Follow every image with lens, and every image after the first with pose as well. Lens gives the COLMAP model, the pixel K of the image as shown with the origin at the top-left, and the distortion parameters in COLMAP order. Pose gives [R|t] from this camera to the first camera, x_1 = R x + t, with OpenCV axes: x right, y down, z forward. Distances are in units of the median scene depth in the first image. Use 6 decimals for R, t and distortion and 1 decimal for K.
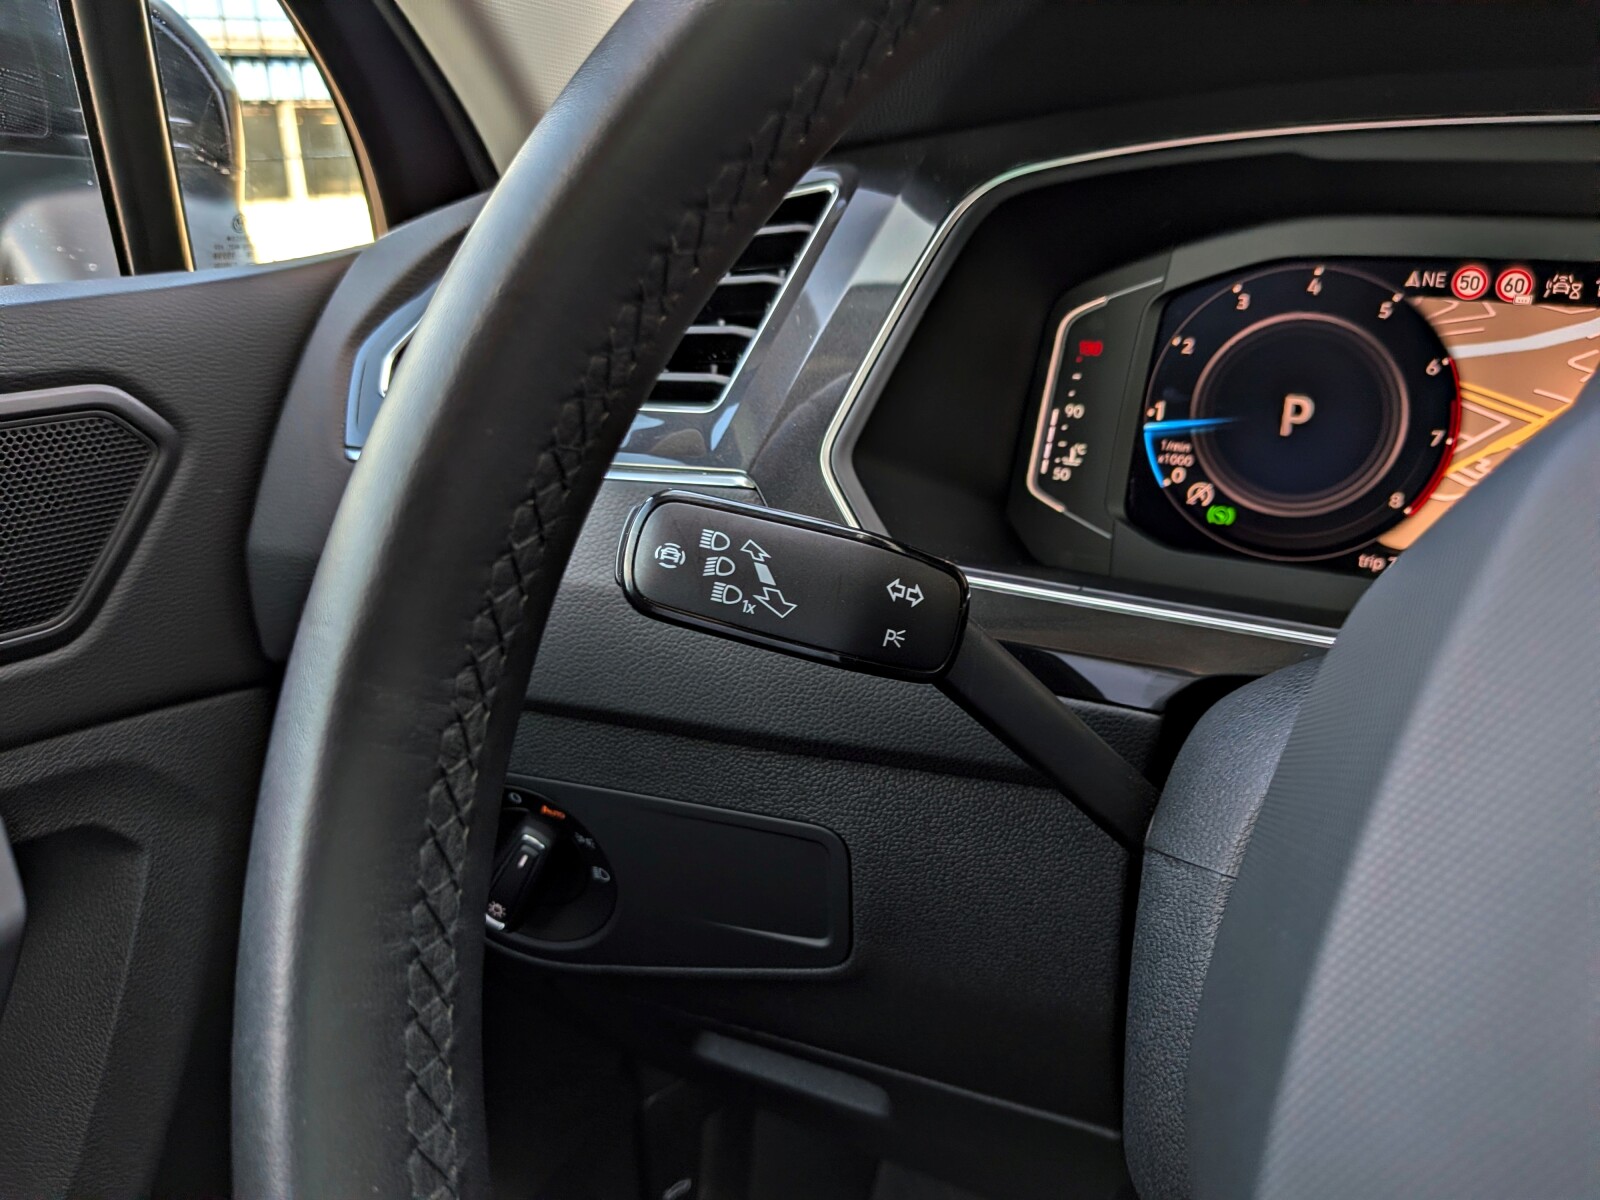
lens RADIAL K [[1212.0, 0, 791.0], [0, 1212.0, 599.5], [0, 0, 1]] dist [0.006271, -0.052358]
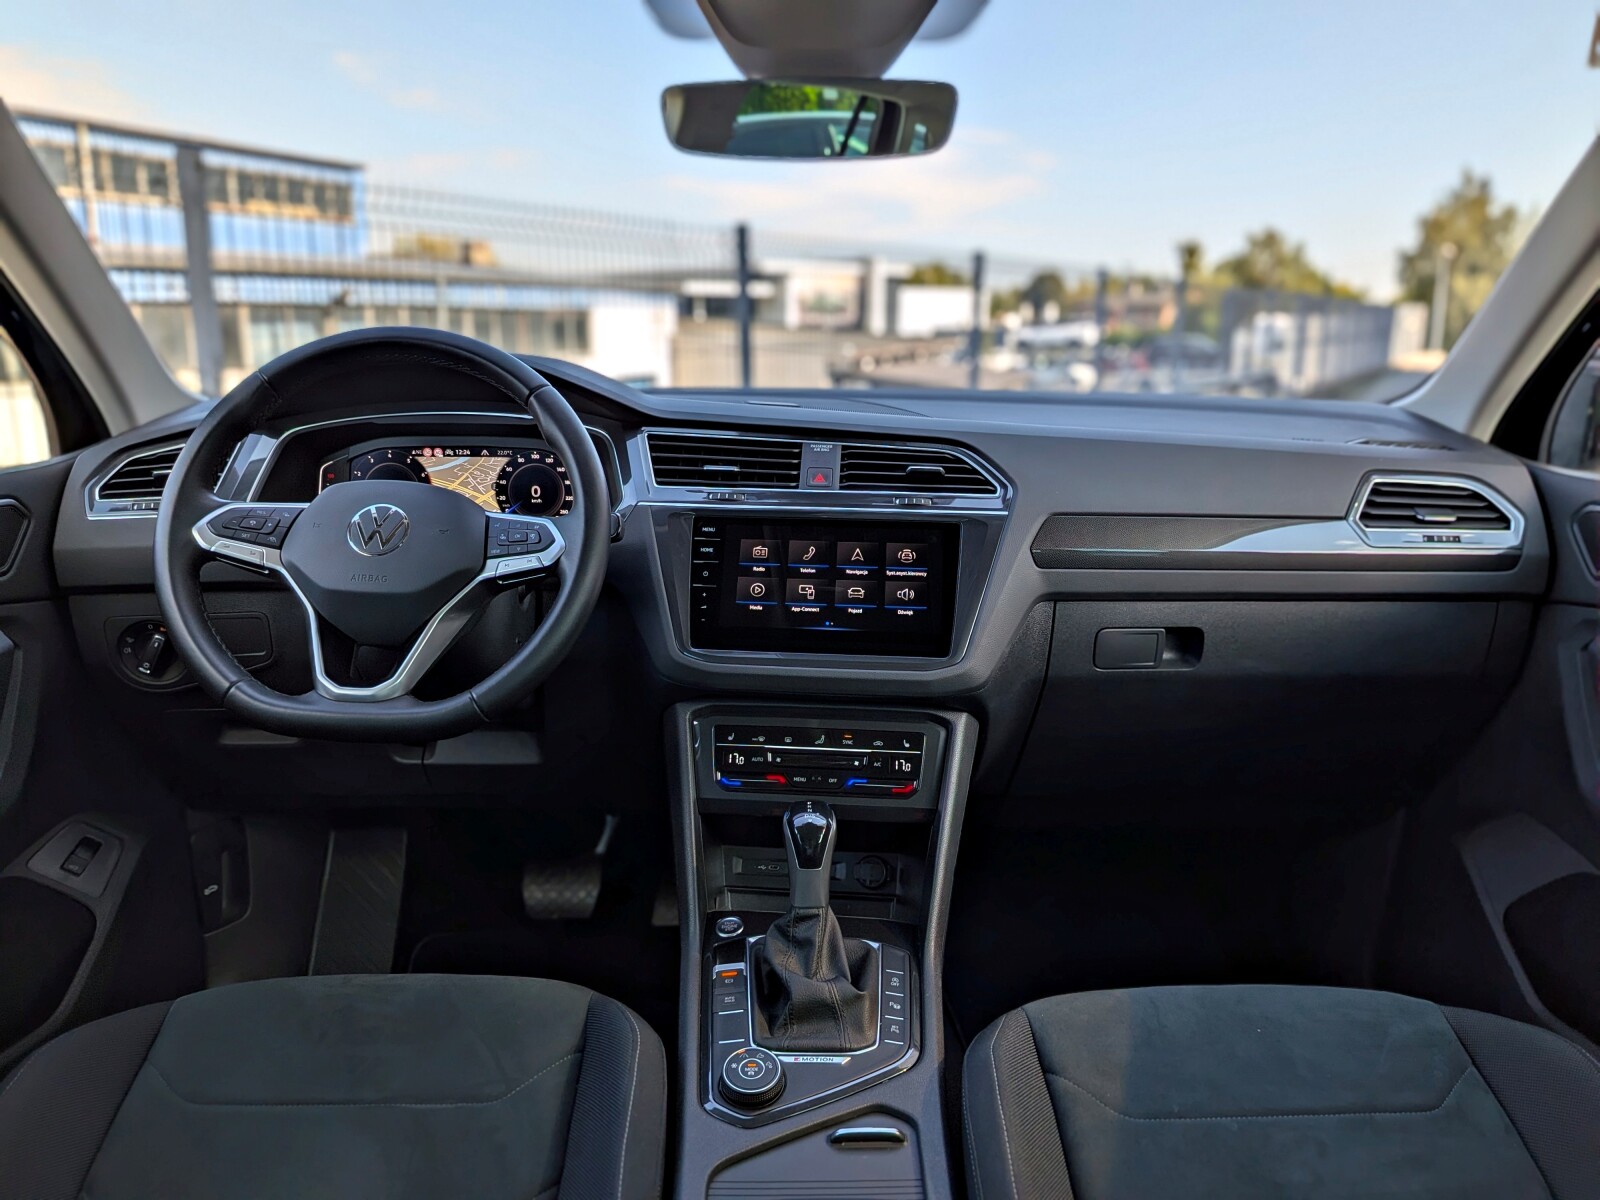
lens RADIAL K [[1157.4, 0, 815.1], [0, 1157.4, 603.6], [0, 0, 1]] dist [0.022769, -0.065568]
pose [[0.882746, -0.093398, 0.460474, -0.090361], [0.160602, 0.980993, -0.108905, 0.736133], [-0.441550, 0.170089, 0.880967, -2.472392]]
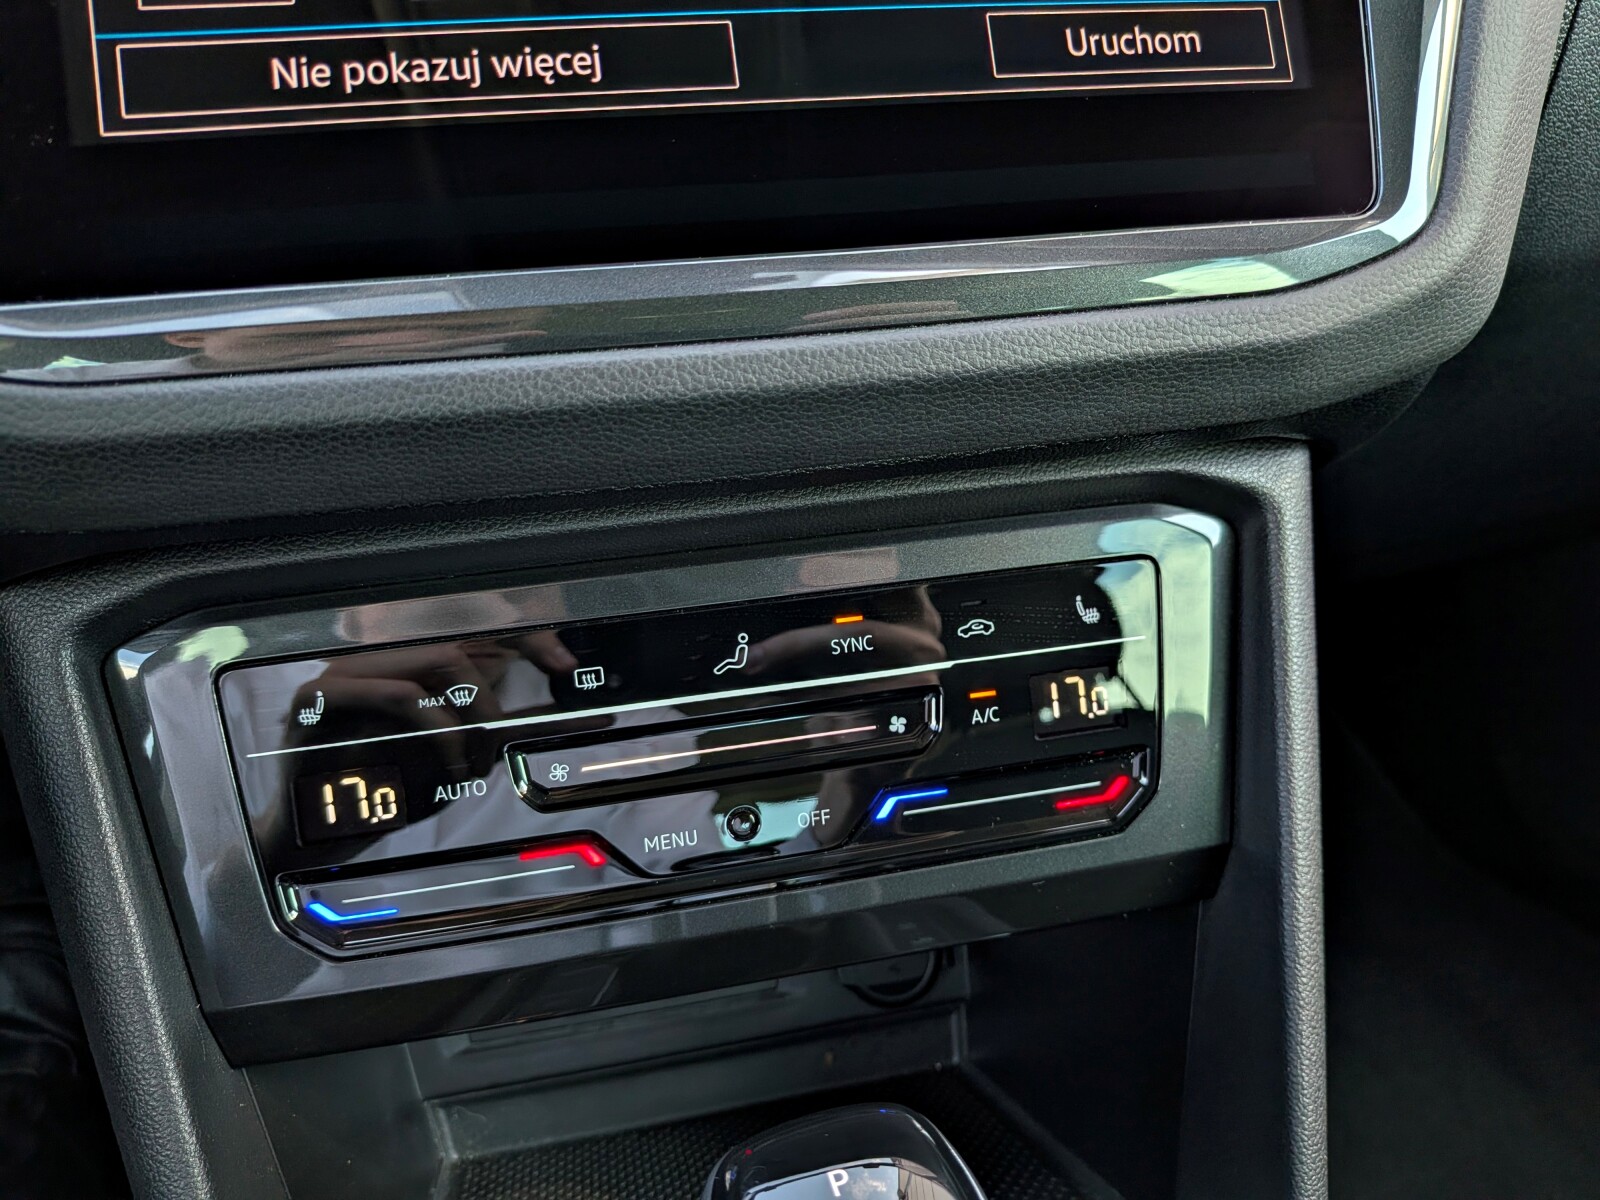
lens RADIAL K [[1157.4, 0, 818.7], [0, 1157.4, 576.6], [0, 0, 1]] dist [0.022769, -0.065568]
pose [[0.714248, -0.358779, 0.600939, 0.925266], [0.270317, 0.933402, 0.235984, 0.567245], [-0.645584, -0.006107, 0.763665, -0.304101]]
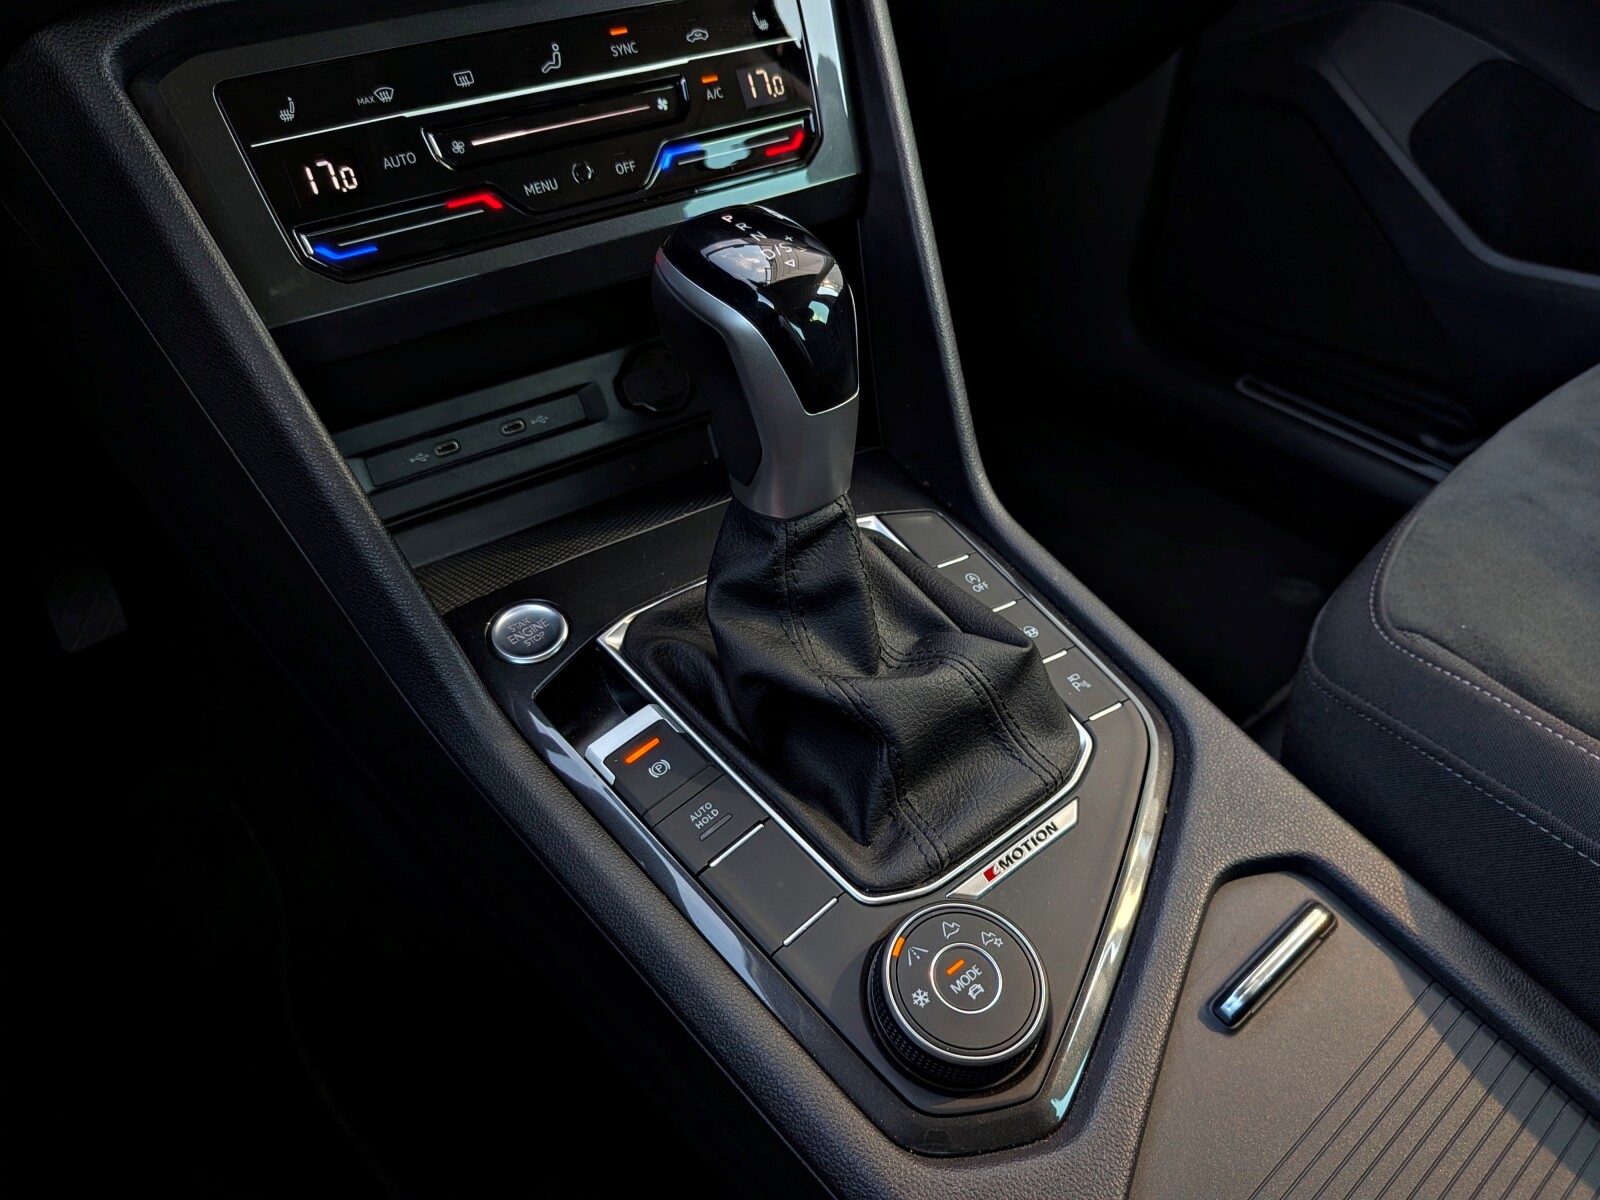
lens RADIAL K [[1157.4, 0, 829.0], [0, 1157.4, 615.2], [0, 0, 1]] dist [0.022769, -0.065568]
pose [[0.373672, -0.602596, 0.705158, 0.337318], [0.343247, 0.796093, 0.498414, 0.723376], [-0.861714, 0.055800, 0.504317, -0.462437]]
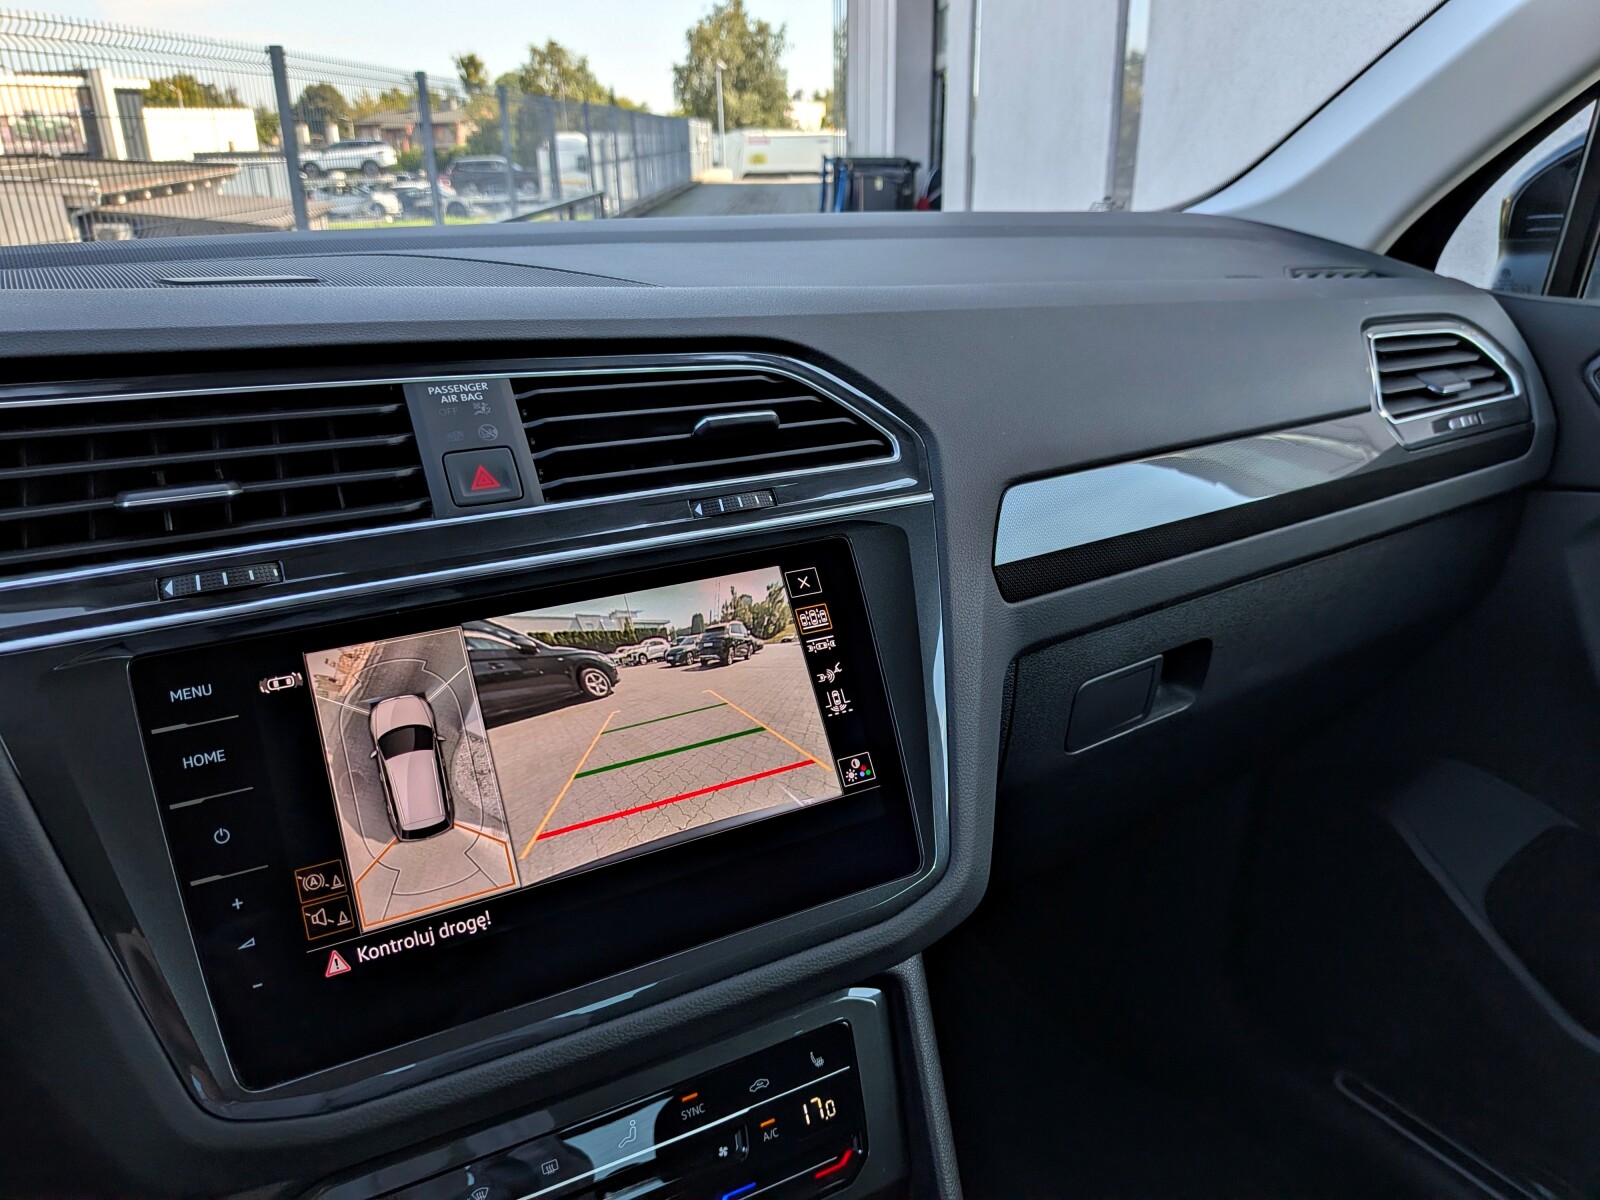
lens RADIAL K [[1157.4, 0, 816.8], [0, 1157.4, 589.0], [0, 0, 1]] dist [0.022769, -0.065568]
pose [[0.490996, -0.306962, 0.815290, 0.566522], [0.330351, 0.931572, 0.151794, 0.107680], [-0.806096, 0.194802, 0.558803, -0.696235]]
